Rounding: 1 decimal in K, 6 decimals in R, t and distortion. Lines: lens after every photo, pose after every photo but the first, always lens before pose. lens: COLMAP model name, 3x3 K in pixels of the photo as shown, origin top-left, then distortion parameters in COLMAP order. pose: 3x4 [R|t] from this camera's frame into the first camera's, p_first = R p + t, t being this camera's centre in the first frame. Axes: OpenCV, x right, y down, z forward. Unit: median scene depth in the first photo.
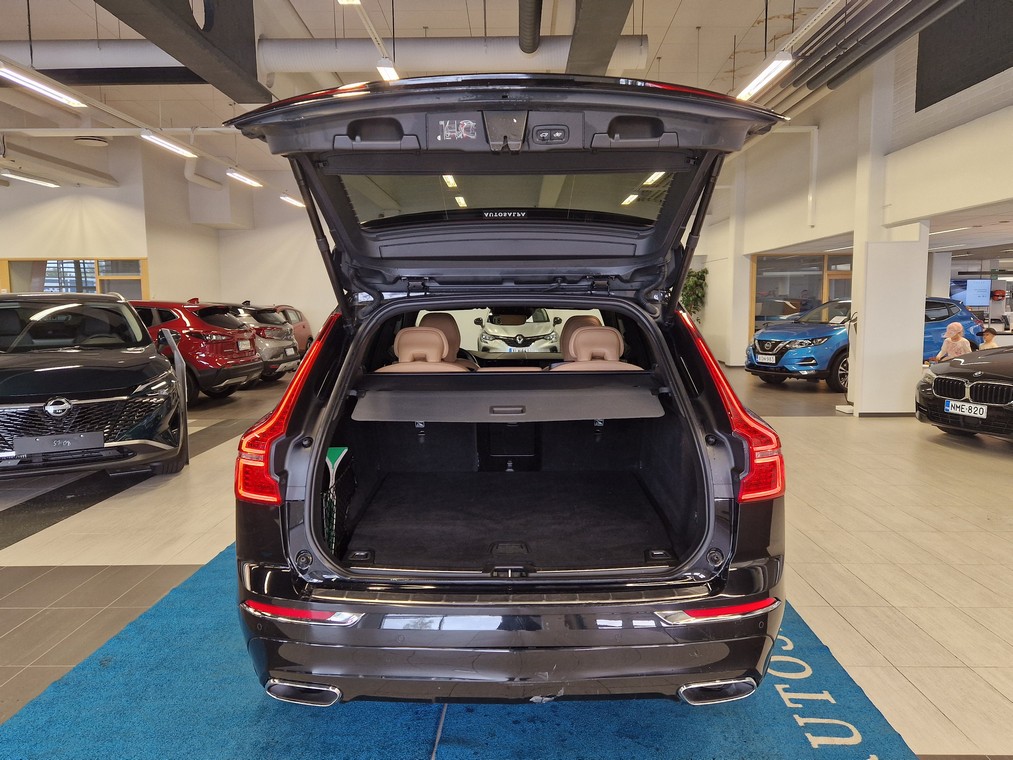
lens RADIAL K [[728.7, 0, 502.3], [0, 728.7, 377.9], [0, 0, 1]] dist [0.028239, -0.021059]
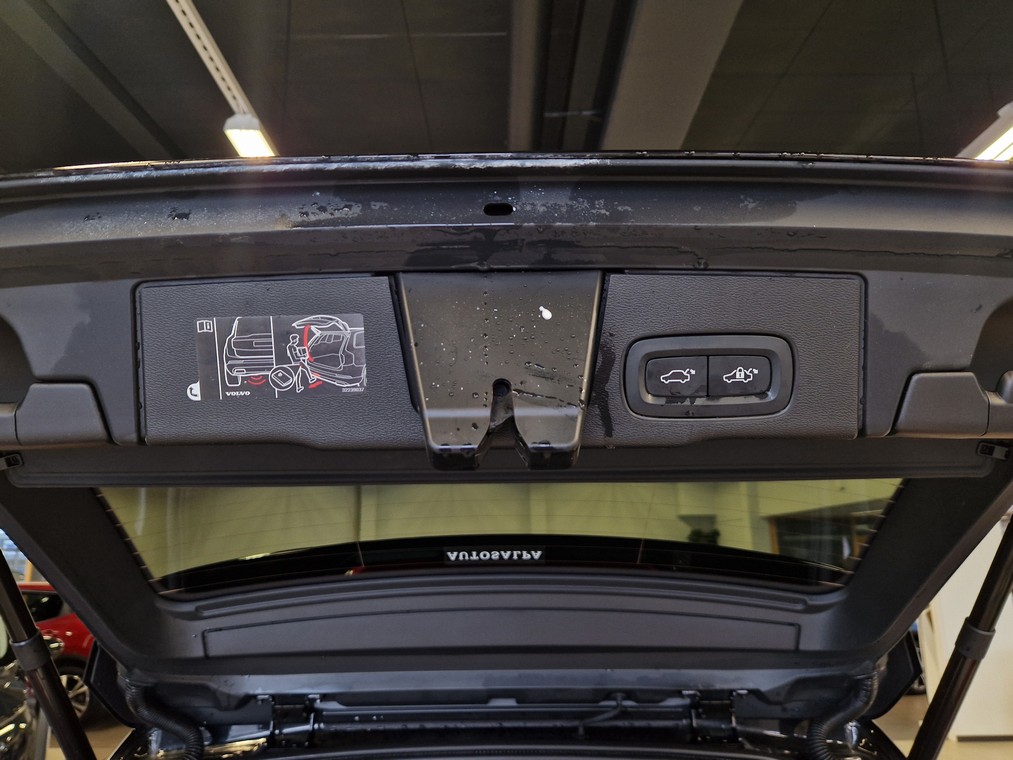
lens RADIAL K [[728.7, 0, 517.0], [0, 728.7, 380.3], [0, 0, 1]] dist [0.028239, -0.021059]
pose [[0.999269, -0.002962, 0.038113, 0.000552], [0.015214, 0.945449, -0.325414, -0.200329], [-0.035070, 0.325756, 0.944803, 0.610737]]
